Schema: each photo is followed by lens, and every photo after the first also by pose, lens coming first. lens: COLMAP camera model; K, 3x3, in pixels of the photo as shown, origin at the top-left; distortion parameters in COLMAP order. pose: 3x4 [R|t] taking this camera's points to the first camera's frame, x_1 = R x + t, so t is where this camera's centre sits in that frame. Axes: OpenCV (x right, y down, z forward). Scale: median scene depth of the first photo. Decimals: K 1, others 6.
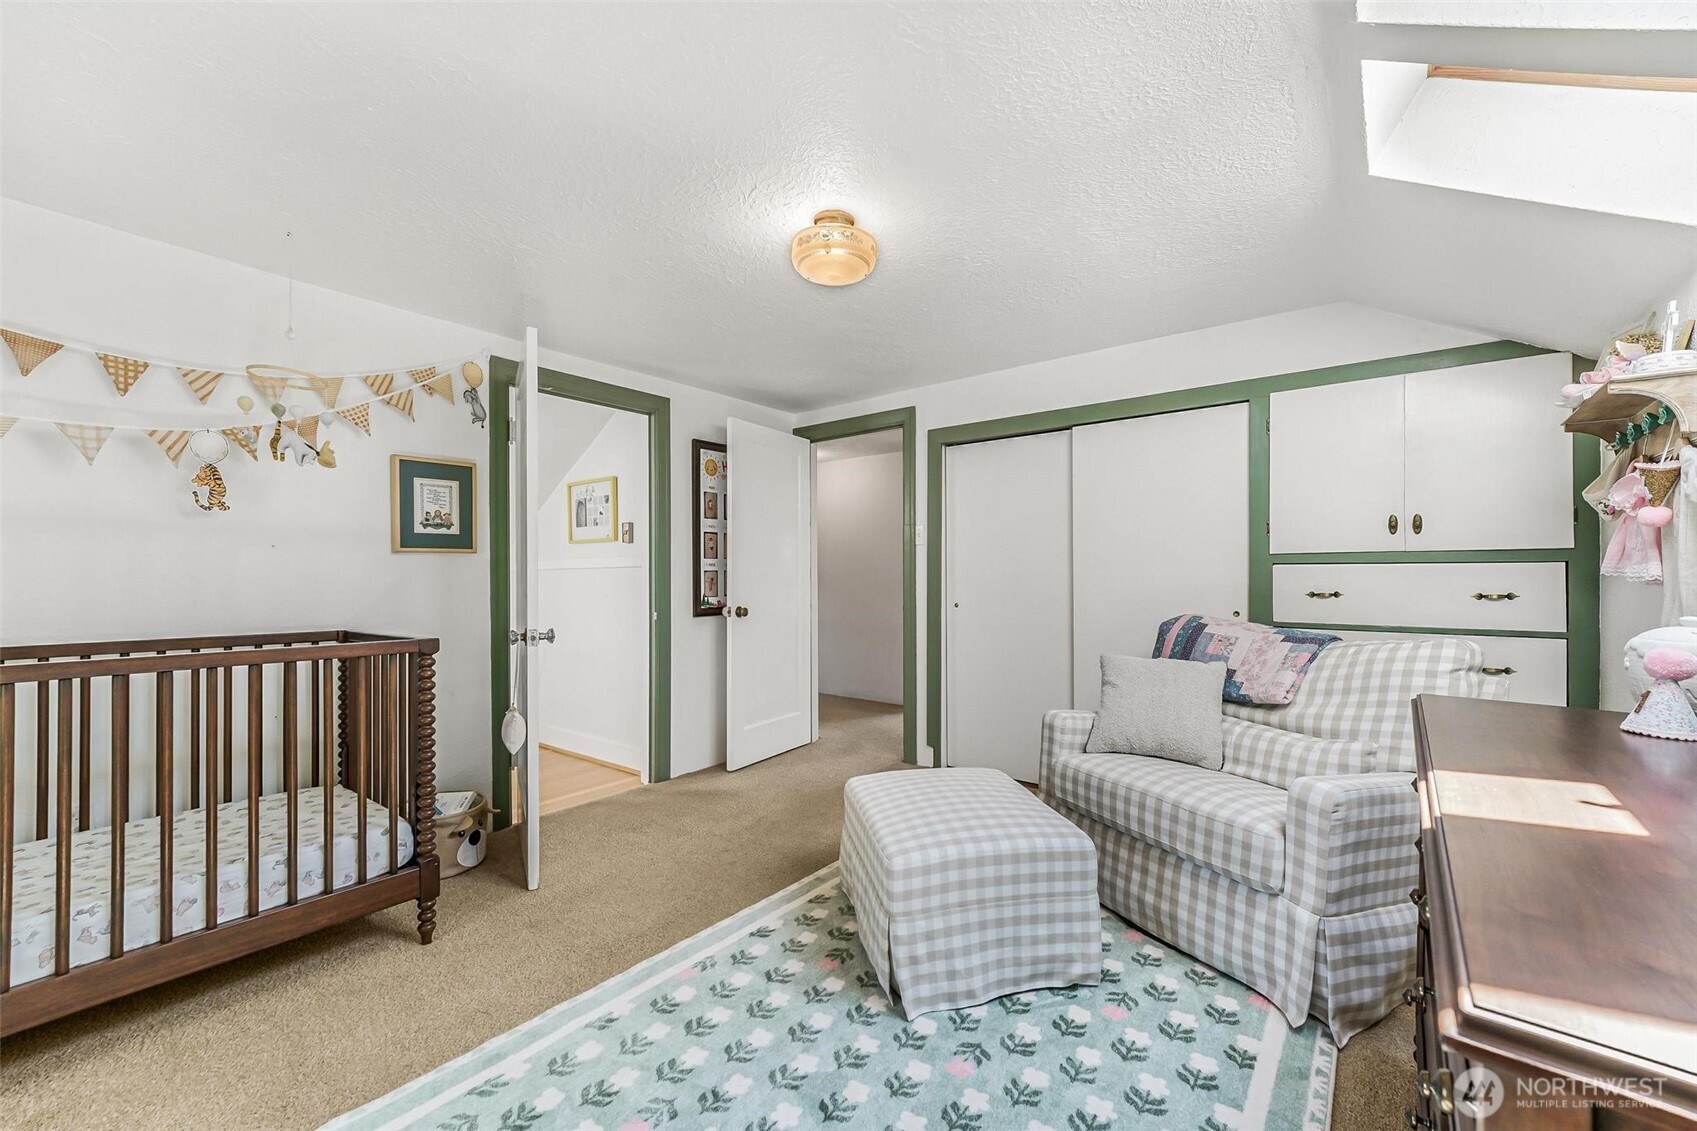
lens RADIAL K [[676.6, 0, 849.0], [0, 676.6, 569.5], [0, 0, 1]] dist [0.000222, -0.000019]
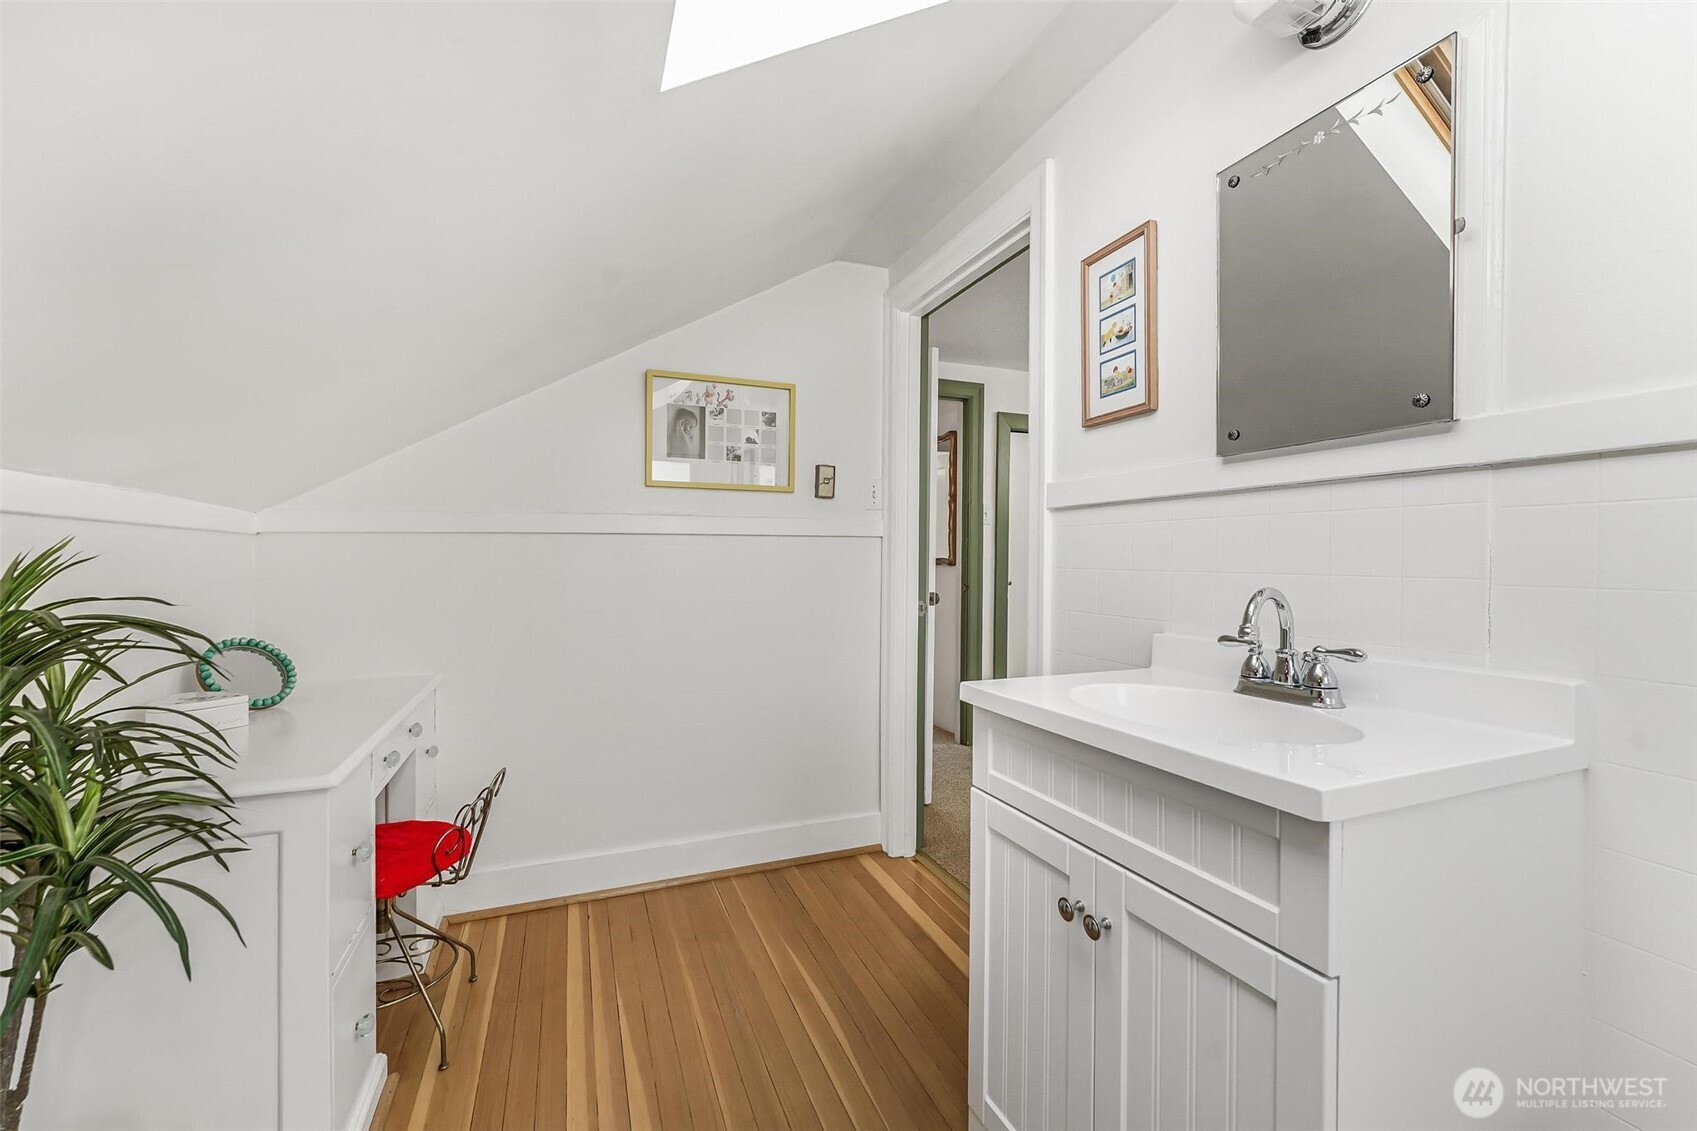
lens RADIAL K [[676.6, 0, 842.4], [0, 676.6, 565.0], [0, 0, 1]] dist [0.000222, -0.000019]
pose [[0.496356, -0.005130, 0.868104, -0.871490], [-0.013915, 0.999807, 0.013864, 0.013919], [-0.868007, -0.018961, 0.496189, 0.677781]]
